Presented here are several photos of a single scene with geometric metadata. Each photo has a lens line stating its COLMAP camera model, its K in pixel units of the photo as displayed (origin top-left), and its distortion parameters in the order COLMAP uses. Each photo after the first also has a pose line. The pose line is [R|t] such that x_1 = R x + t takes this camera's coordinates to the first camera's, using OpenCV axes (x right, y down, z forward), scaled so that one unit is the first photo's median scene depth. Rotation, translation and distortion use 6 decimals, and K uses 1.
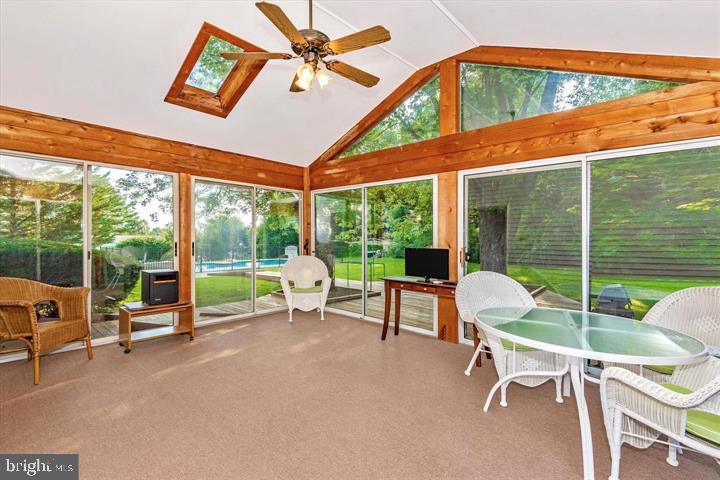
lens RADIAL K [[332.5, 0, 360.9], [0, 332.5, 238.7], [0, 0, 1]] dist [0.004123, -0.000391]
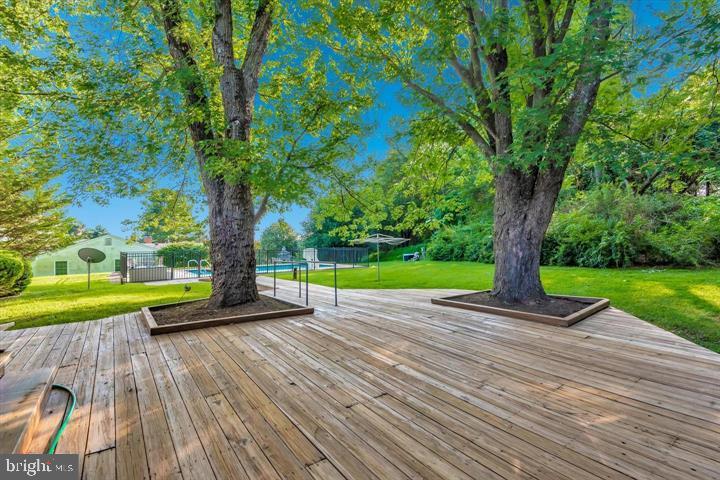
lens RADIAL K [[332.5, 0, 360.1], [0, 332.5, 240.2], [0, 0, 1]] dist [0.004123, -0.000391]
pose [[0.985429, -0.024992, -0.168244, 0.129398], [0.023324, 0.999657, -0.011884, 0.021436], [0.168483, 0.007787, 0.985674, 0.204048]]
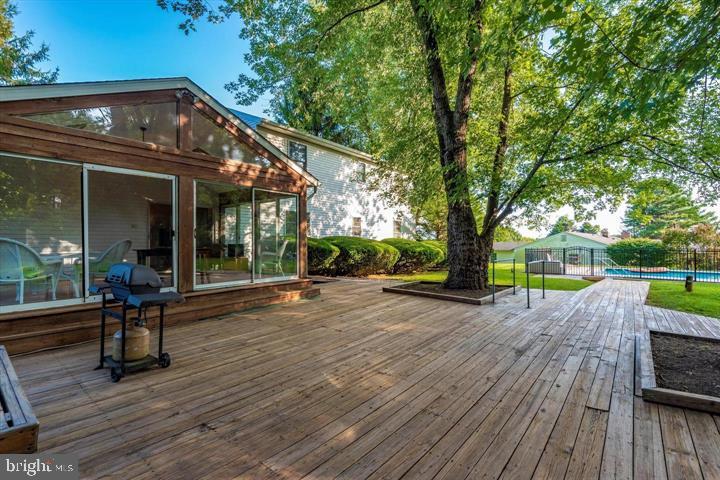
lens RADIAL K [[332.5, 0, 361.2], [0, 332.5, 240.0], [0, 0, 1]] dist [0.004123, -0.000391]
pose [[0.073756, -0.009847, -0.997228, 0.391039], [-0.009233, 0.999902, -0.010556, 0.021397], [0.997234, 0.009986, 0.073658, 0.361309]]
